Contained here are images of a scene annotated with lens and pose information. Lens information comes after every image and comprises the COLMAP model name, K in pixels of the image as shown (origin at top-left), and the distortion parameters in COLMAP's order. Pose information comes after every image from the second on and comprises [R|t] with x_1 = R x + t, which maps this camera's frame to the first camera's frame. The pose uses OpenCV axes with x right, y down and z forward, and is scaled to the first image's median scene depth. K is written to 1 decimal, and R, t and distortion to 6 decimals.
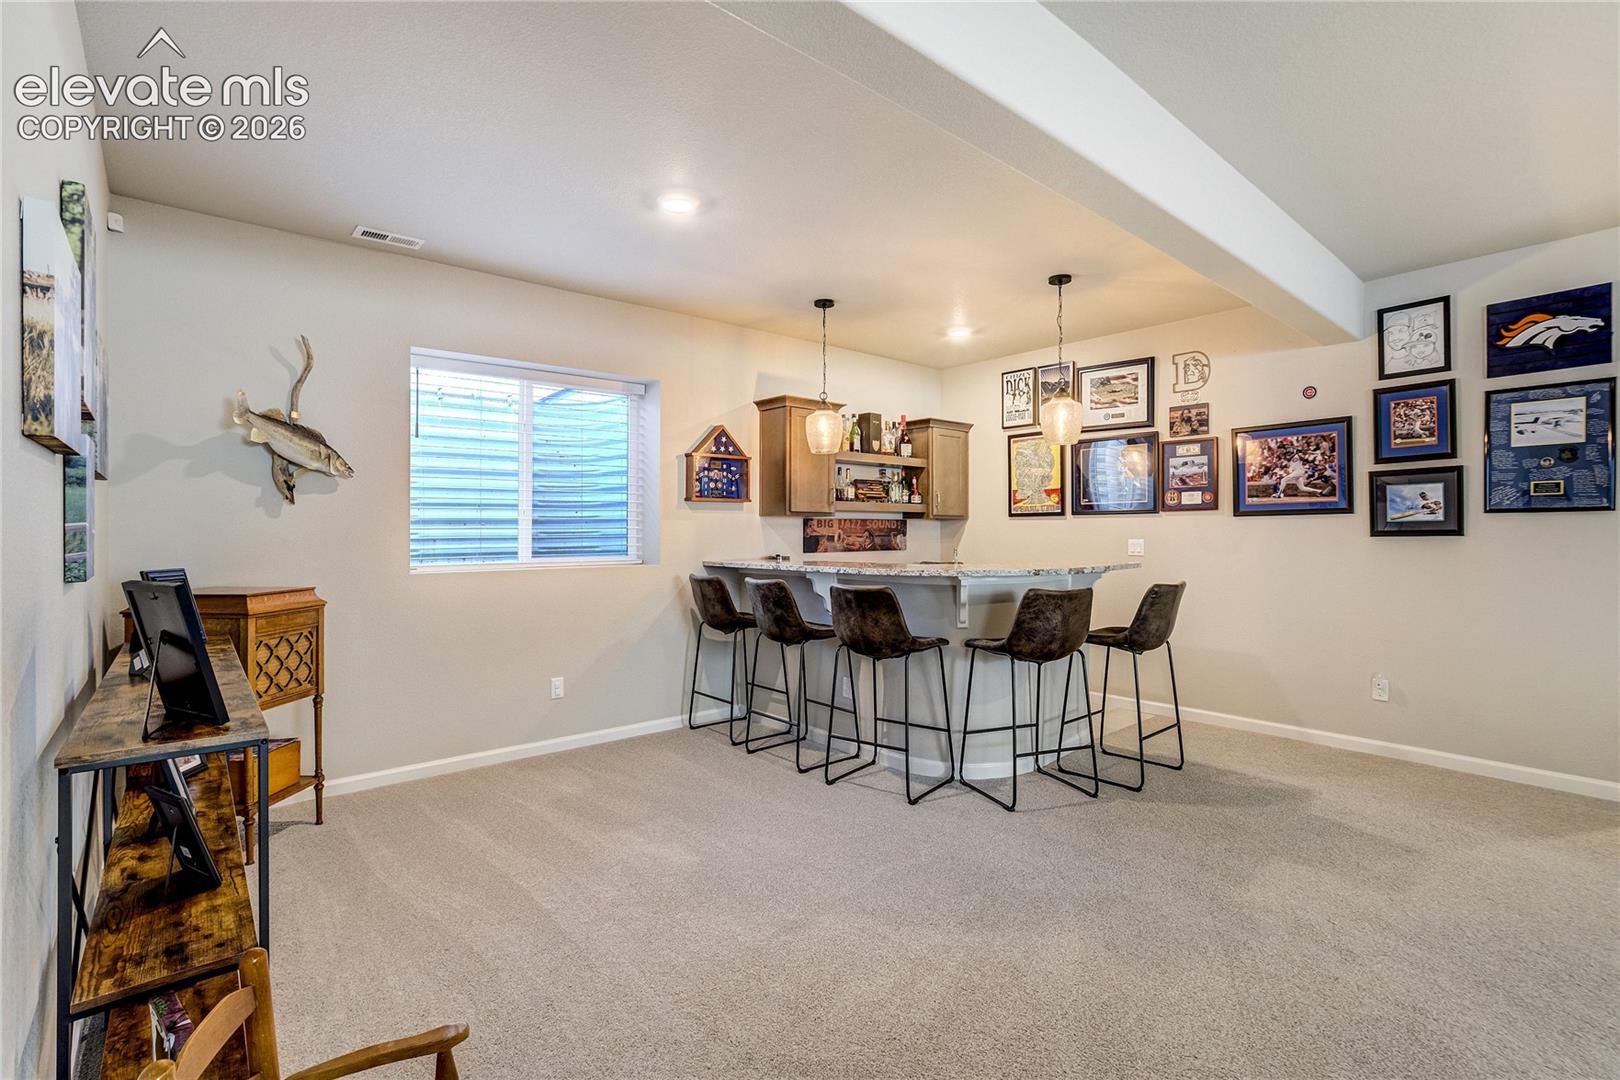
lens RADIAL K [[738.6, 0, 810.0], [0, 738.6, 540.0], [0, 0, 1]] dist [-0.083779, 0.000011]
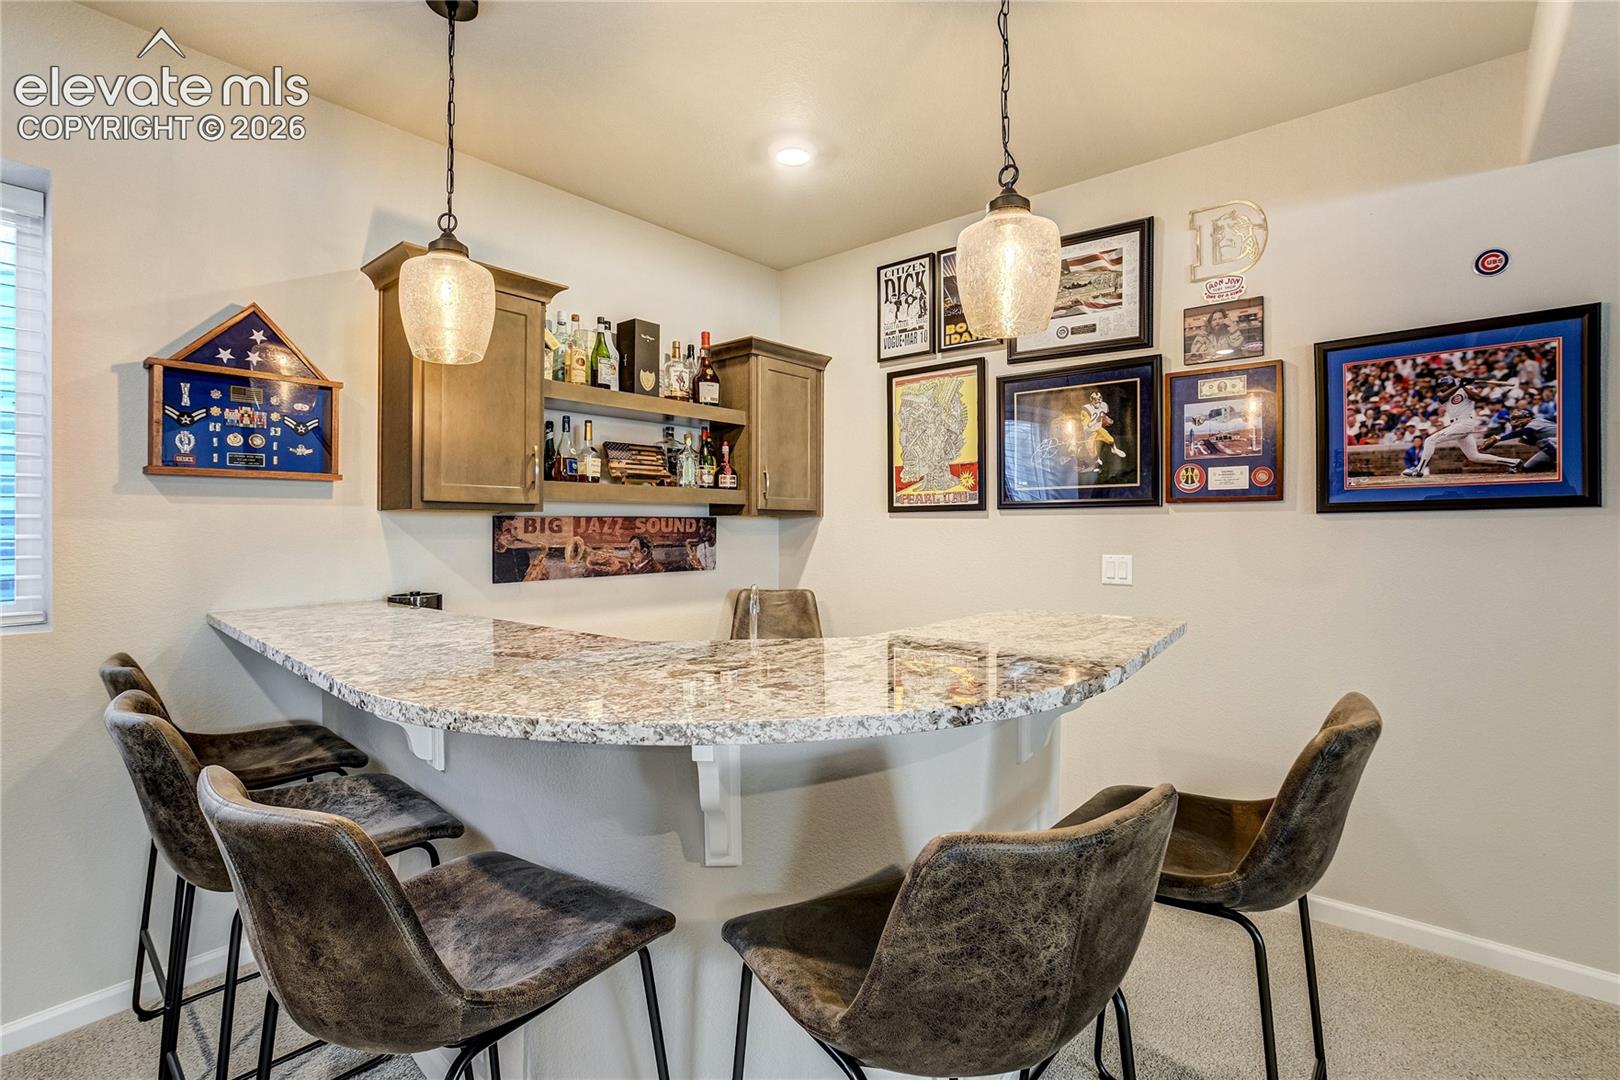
lens RADIAL K [[757.8, 0, 814.0], [0, 757.8, 523.2], [0, 0, 1]] dist [0.000918, 0.000271]
pose [[0.988316, 0.001153, 0.152417, 0.136186], [0.001084, 0.999893, -0.014594, -0.016361], [-0.152417, 0.014589, 0.988209, 0.468115]]
